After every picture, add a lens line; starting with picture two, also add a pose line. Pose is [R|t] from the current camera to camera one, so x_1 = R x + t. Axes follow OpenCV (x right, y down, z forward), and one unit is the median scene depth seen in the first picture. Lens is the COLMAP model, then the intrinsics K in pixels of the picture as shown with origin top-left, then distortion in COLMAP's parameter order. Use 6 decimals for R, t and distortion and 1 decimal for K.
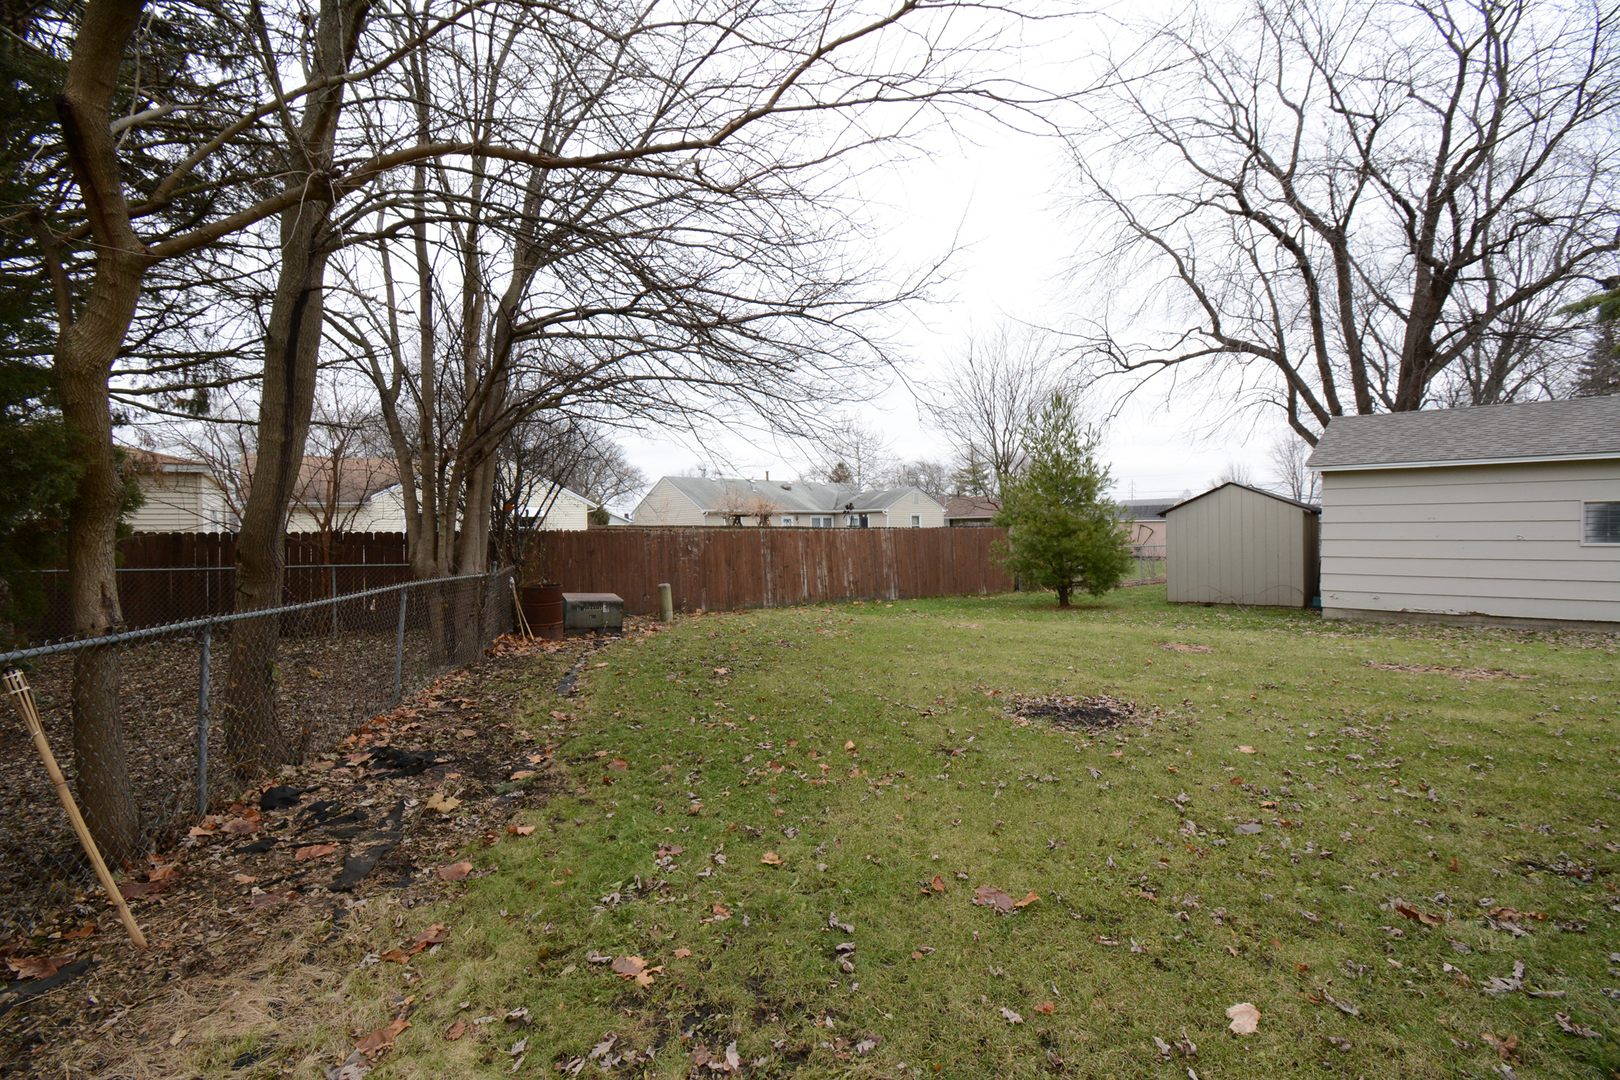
lens RADIAL K [[705.7, 0, 806.8], [0, 705.7, 534.8], [0, 0, 1]] dist [-0.034178, -0.002639]
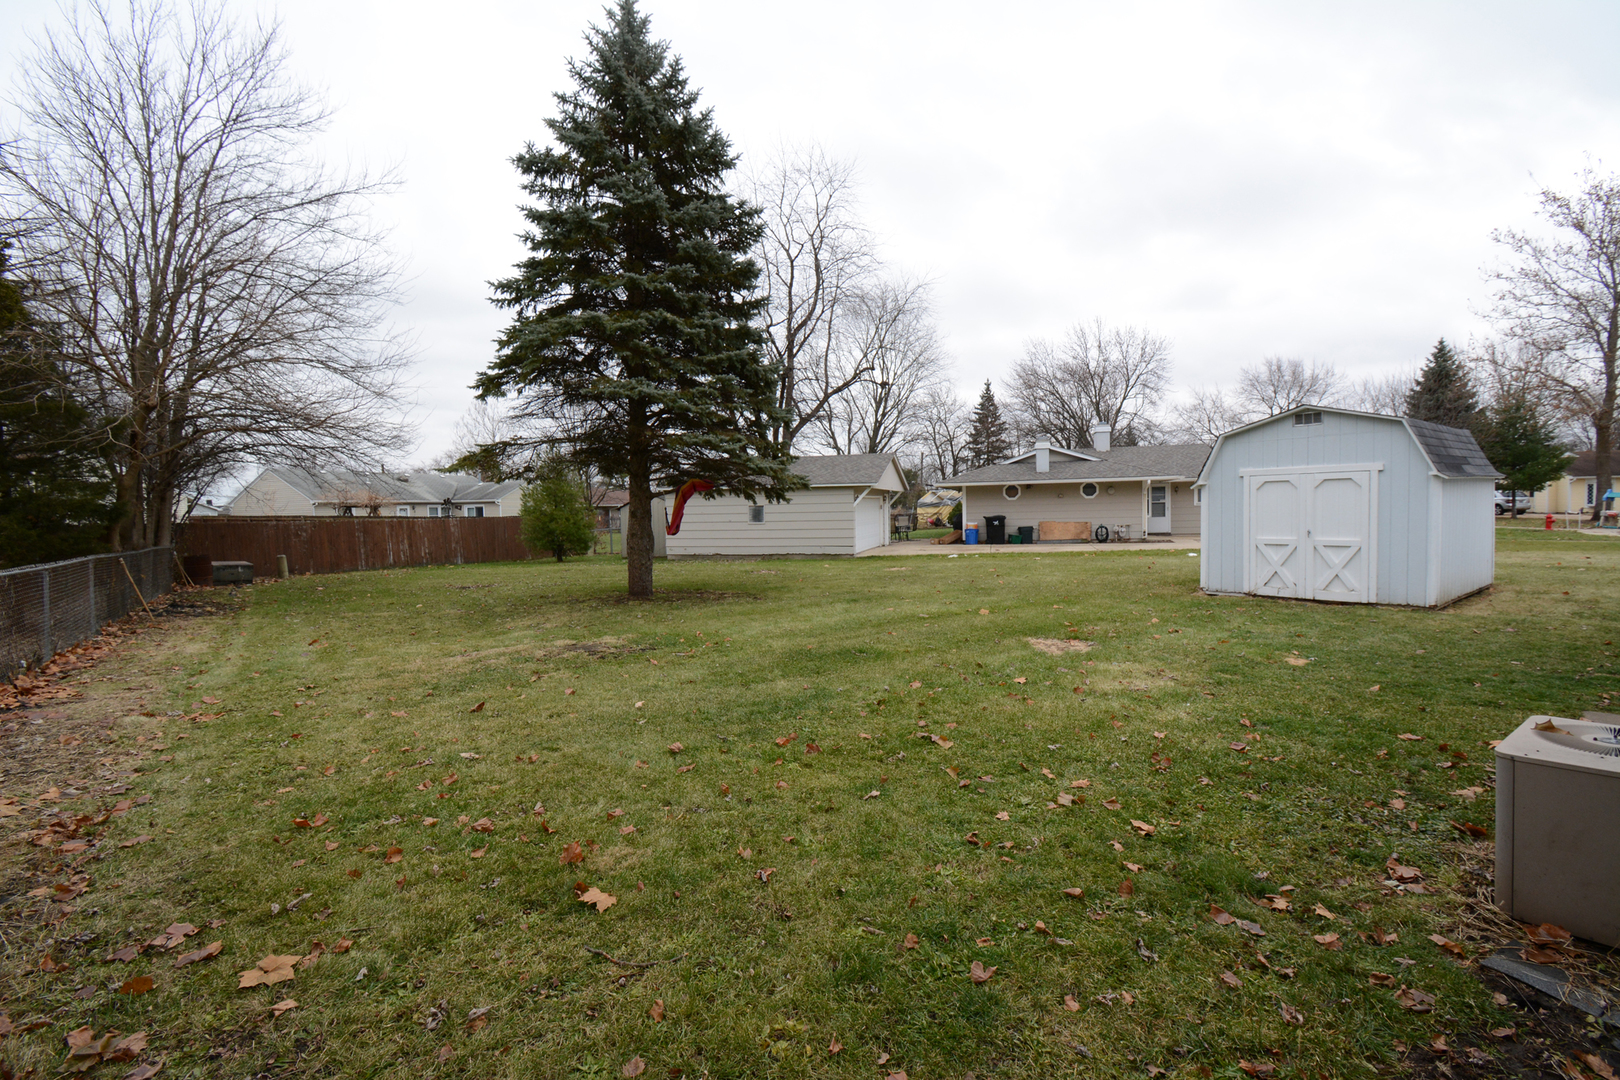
lens RADIAL K [[705.7, 0, 819.3], [0, 705.7, 534.8], [0, 0, 1]] dist [-0.034178, -0.002639]
pose [[0.883835, -0.018063, 0.467450, 0.107452], [0.009709, 0.999747, 0.020274, 0.004811], [-0.467698, -0.013381, 0.883787, -0.721320]]
